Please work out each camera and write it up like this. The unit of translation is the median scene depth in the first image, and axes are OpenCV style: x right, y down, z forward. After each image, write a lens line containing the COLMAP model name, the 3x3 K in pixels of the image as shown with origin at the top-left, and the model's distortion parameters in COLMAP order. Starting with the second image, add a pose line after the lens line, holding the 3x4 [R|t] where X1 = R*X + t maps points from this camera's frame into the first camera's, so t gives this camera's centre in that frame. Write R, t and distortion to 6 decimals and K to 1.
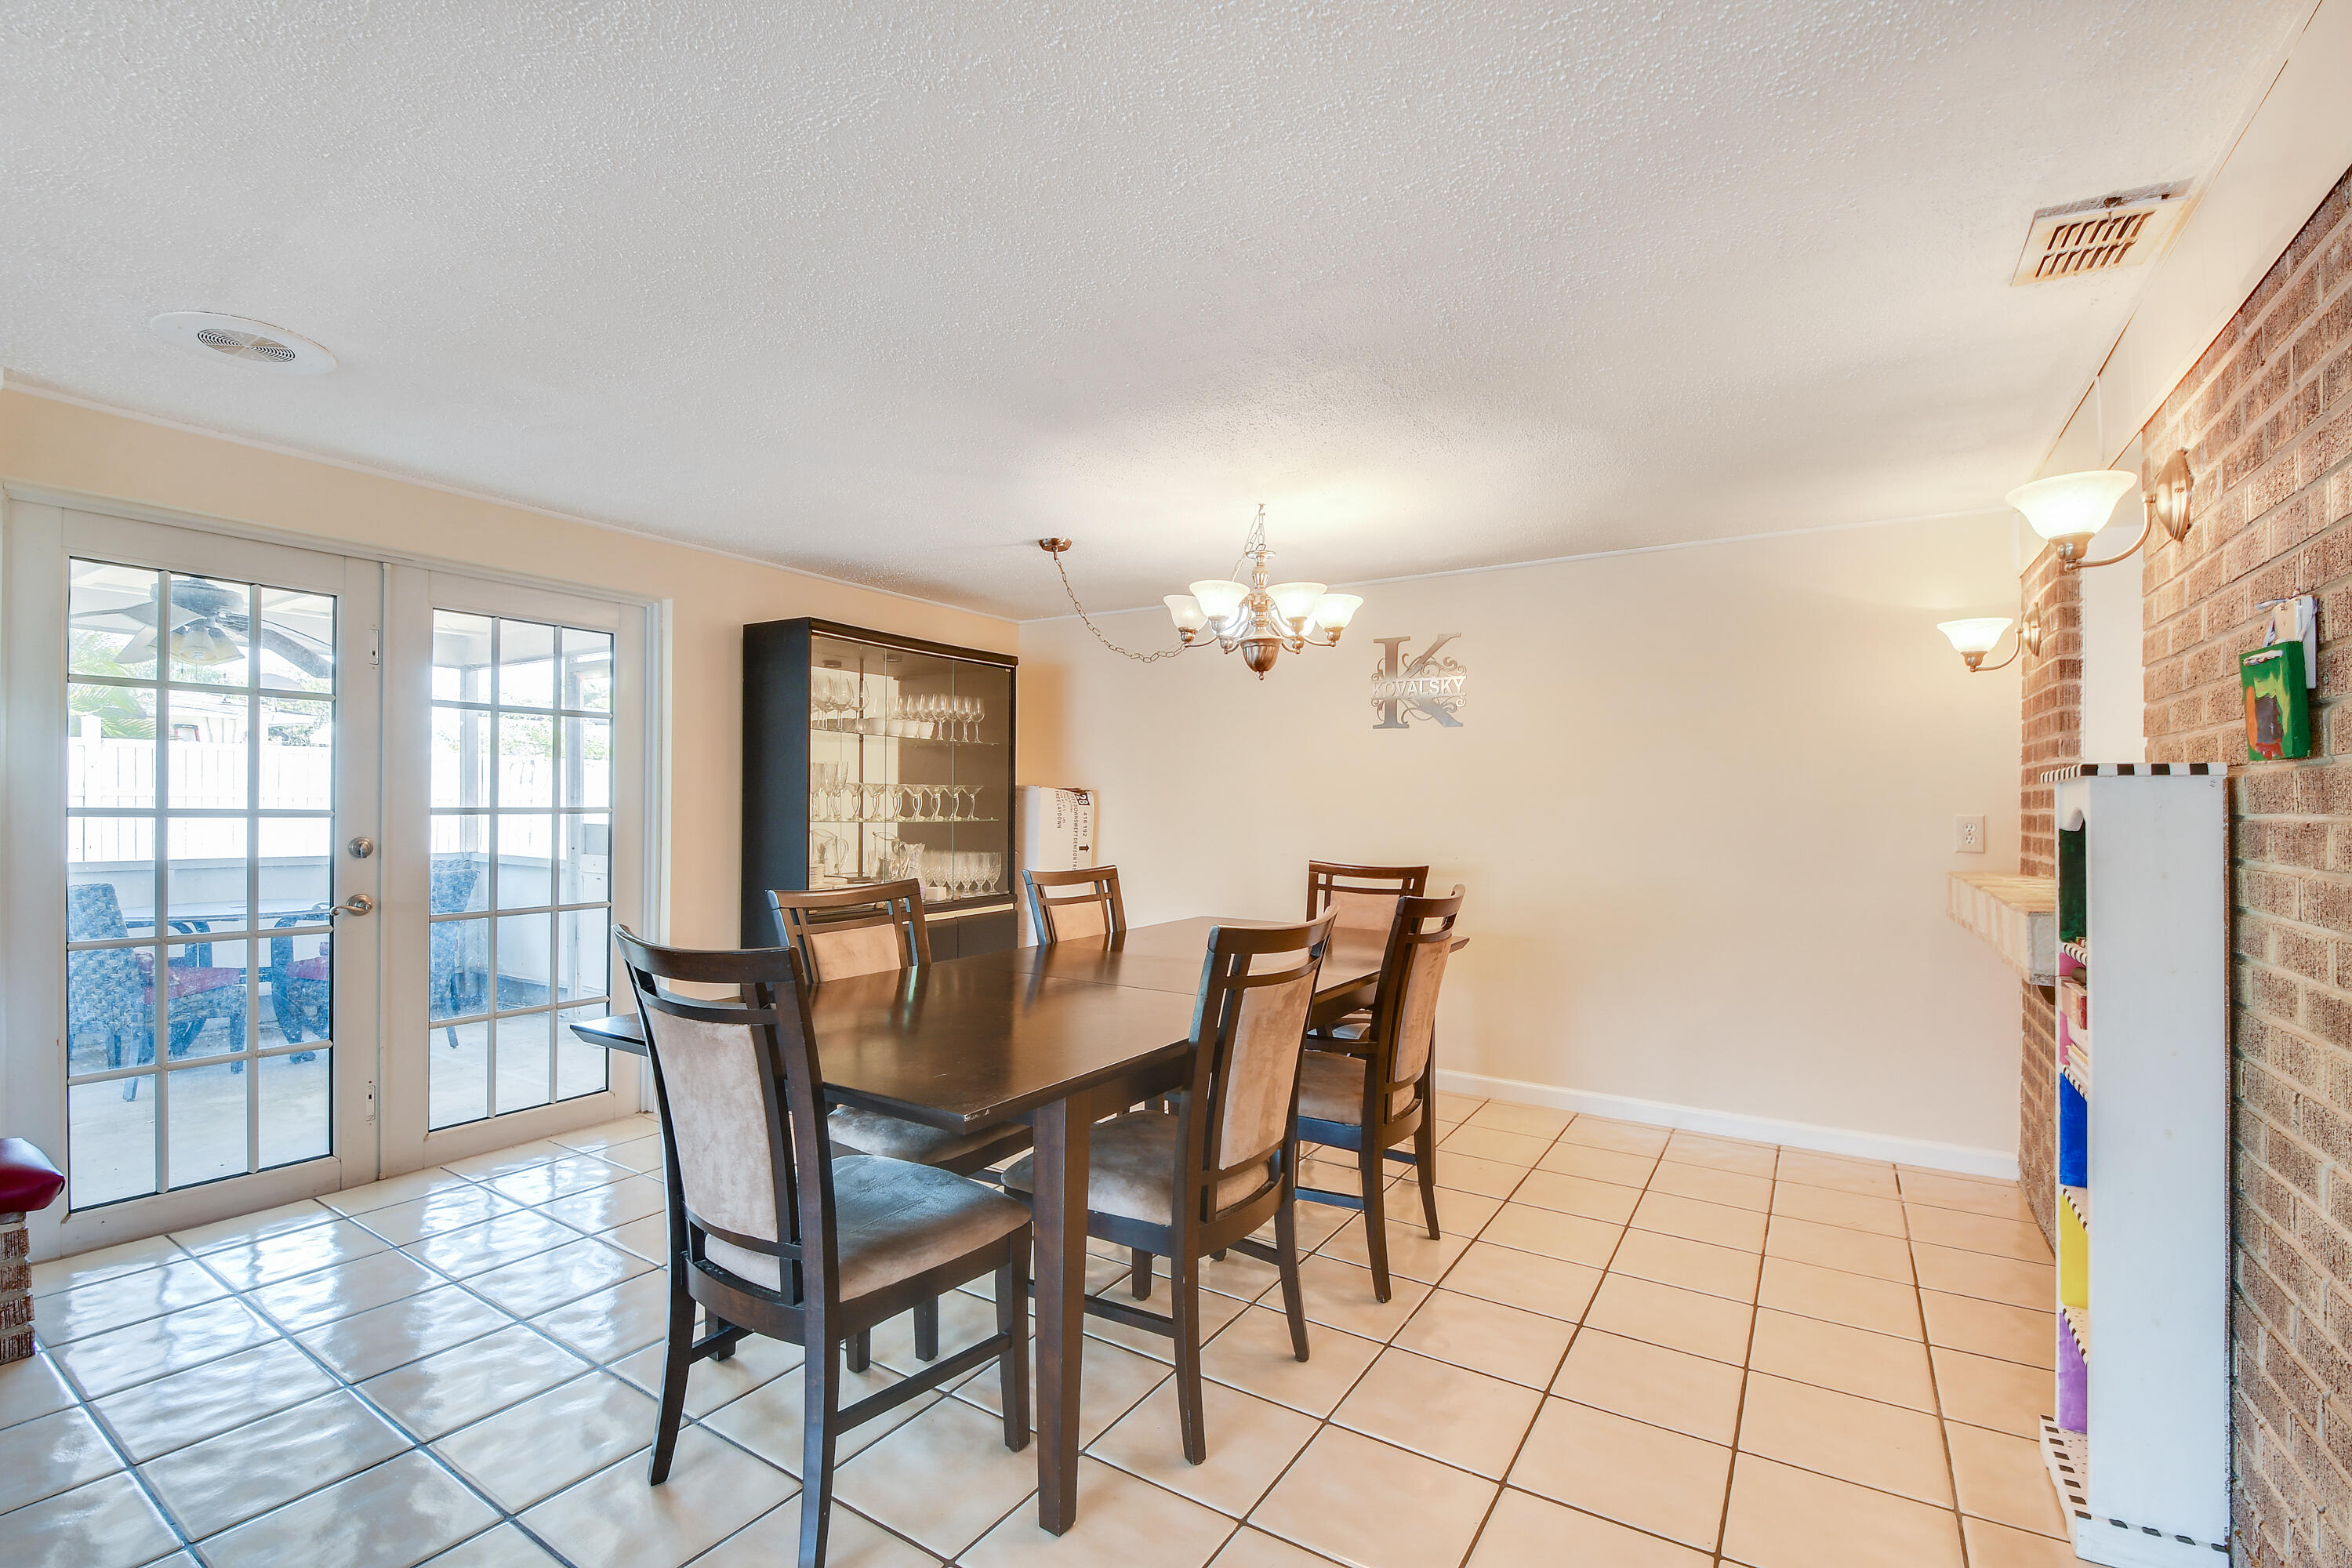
lens RADIAL K [[1026.3, 0, 1176.0], [0, 1026.3, 784.0], [0, 0, 1]] dist [0.012023, -0.017709]
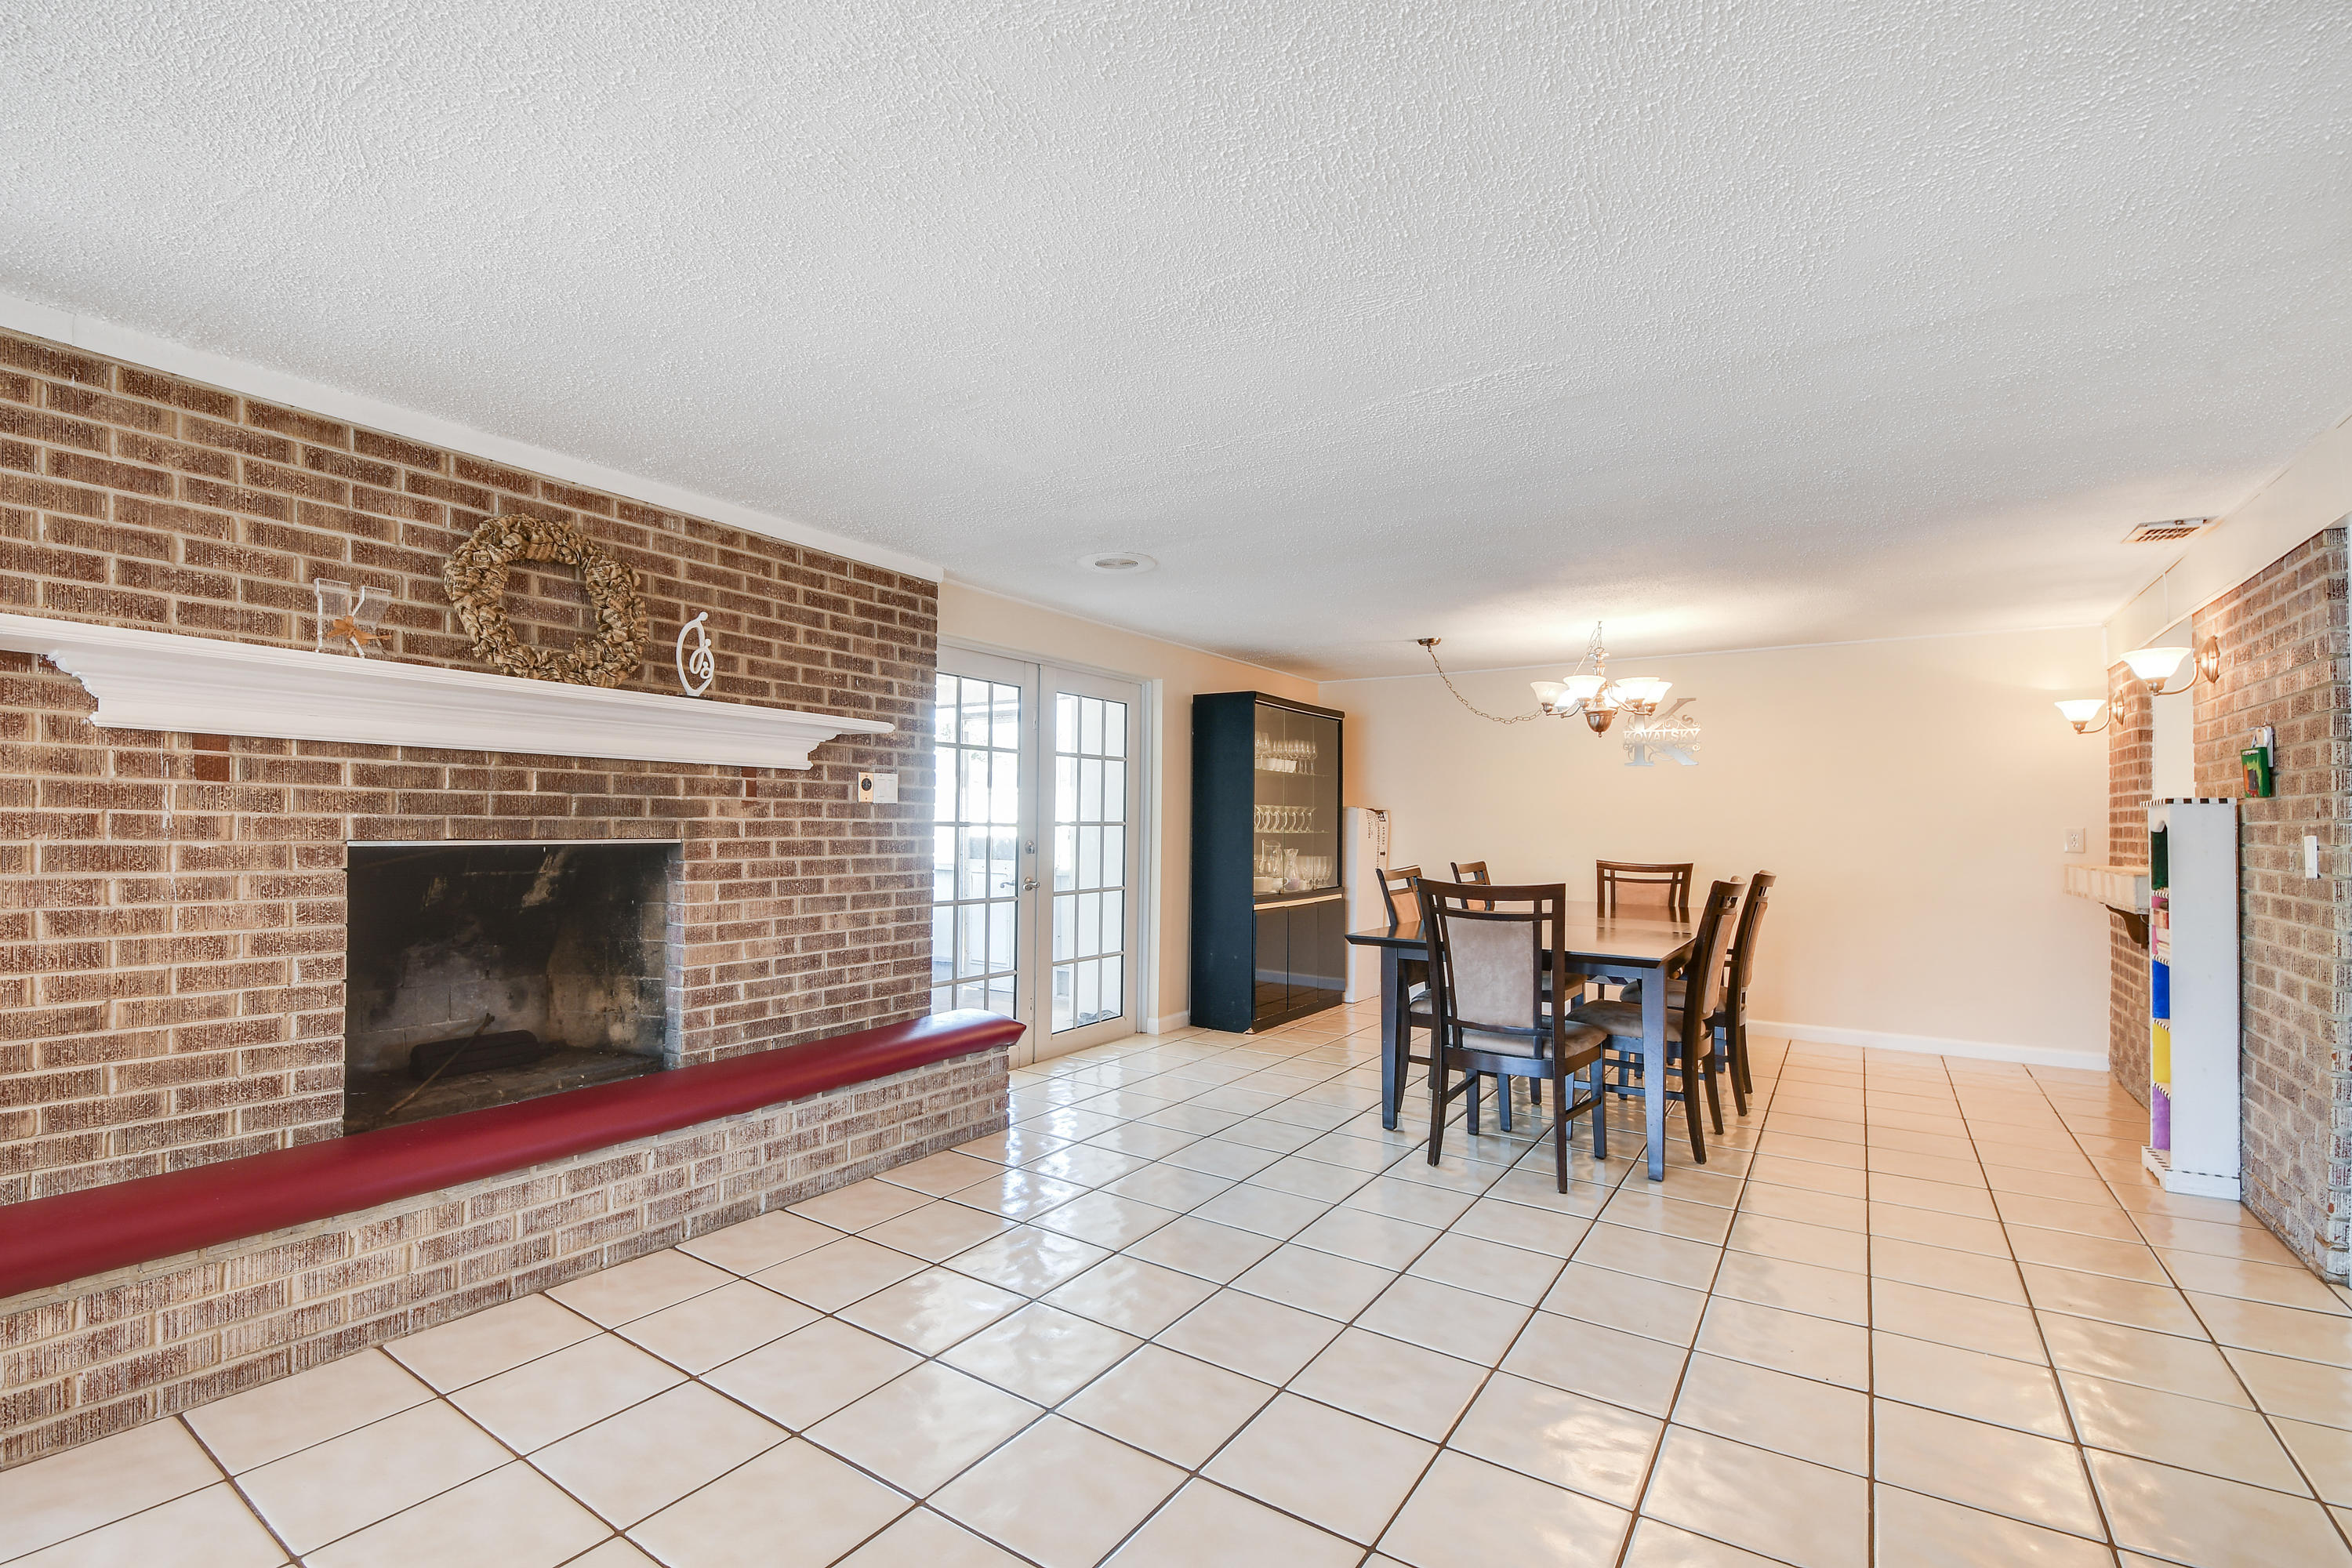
lens RADIAL K [[1030.3, 0, 1164.9], [0, 1030.3, 794.3], [0, 0, 1]] dist [0.010857, -0.020682]
pose [[0.999737, 0.000821, -0.022907, -0.635777], [-0.001040, 0.999954, -0.009530, -0.003291], [0.022898, 0.009551, 0.999692, -0.645162]]
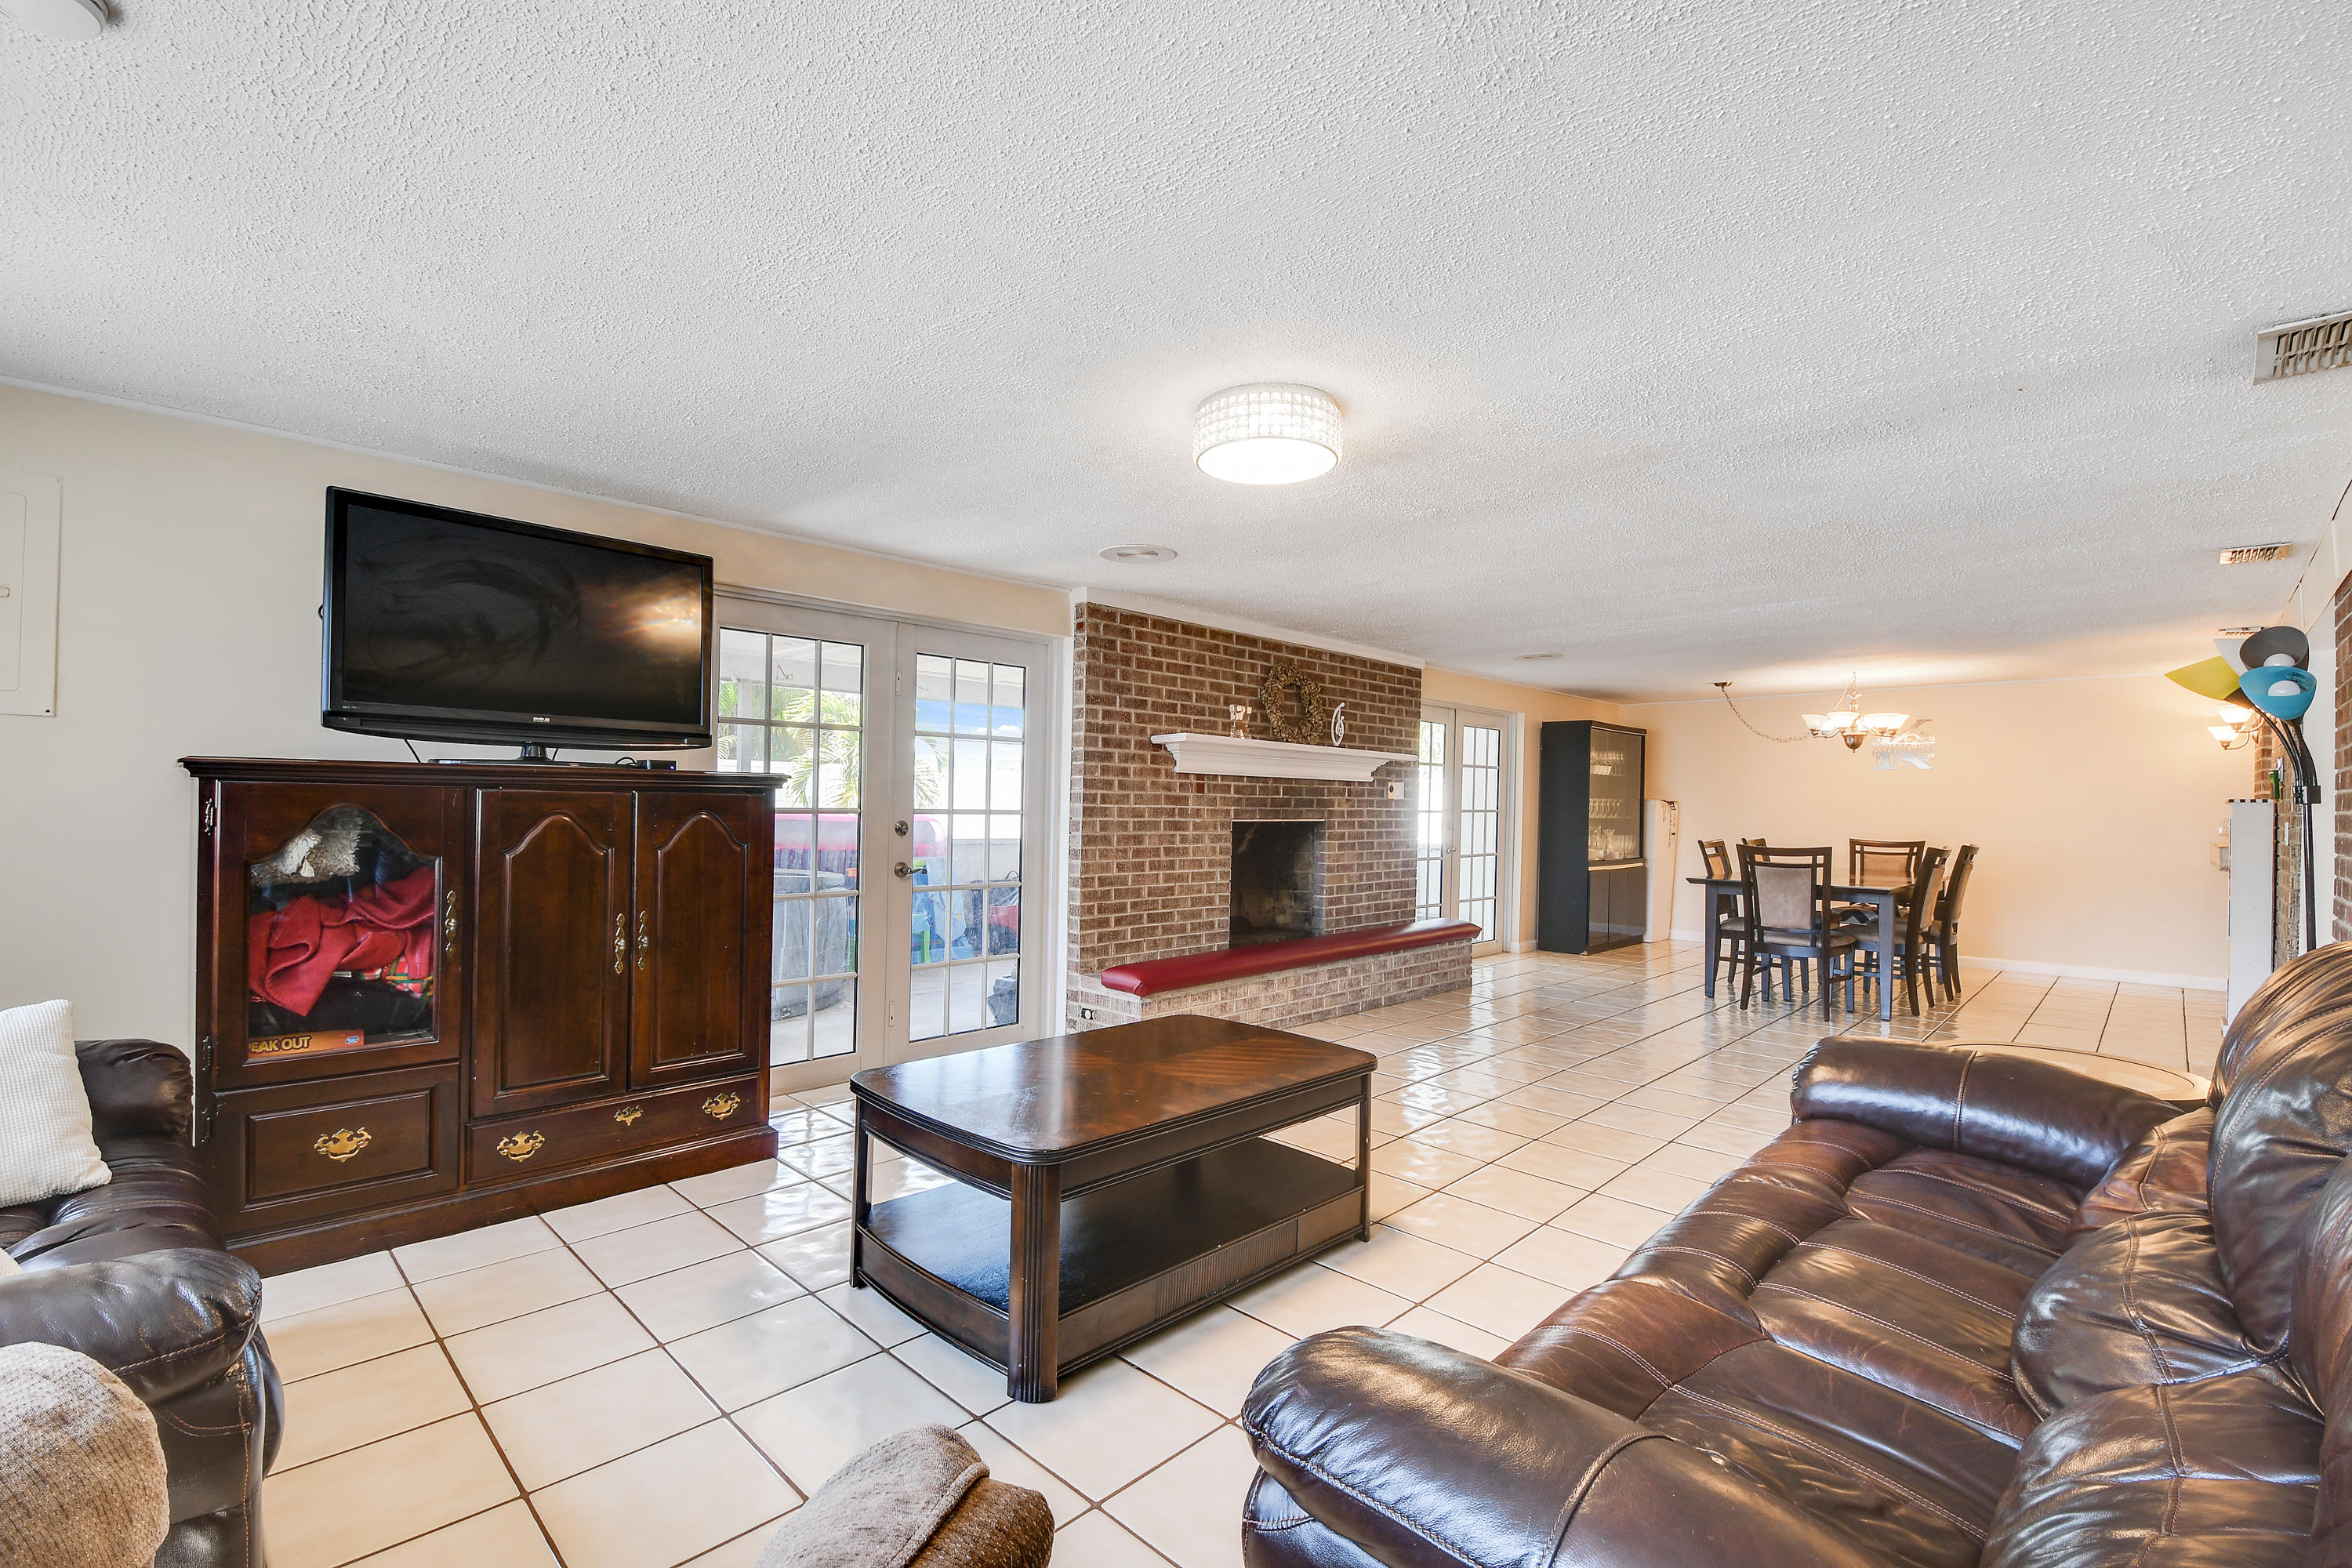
lens RADIAL K [[1027.8, 0, 1127.9], [0, 1027.8, 811.8], [0, 0, 1]] dist [-0.013441, -0.011613]
pose [[0.971234, 0.006215, -0.238046, -1.097613], [-0.000527, 0.999713, 0.023950, -0.033355], [0.238126, -0.023135, 0.970959, -1.790222]]
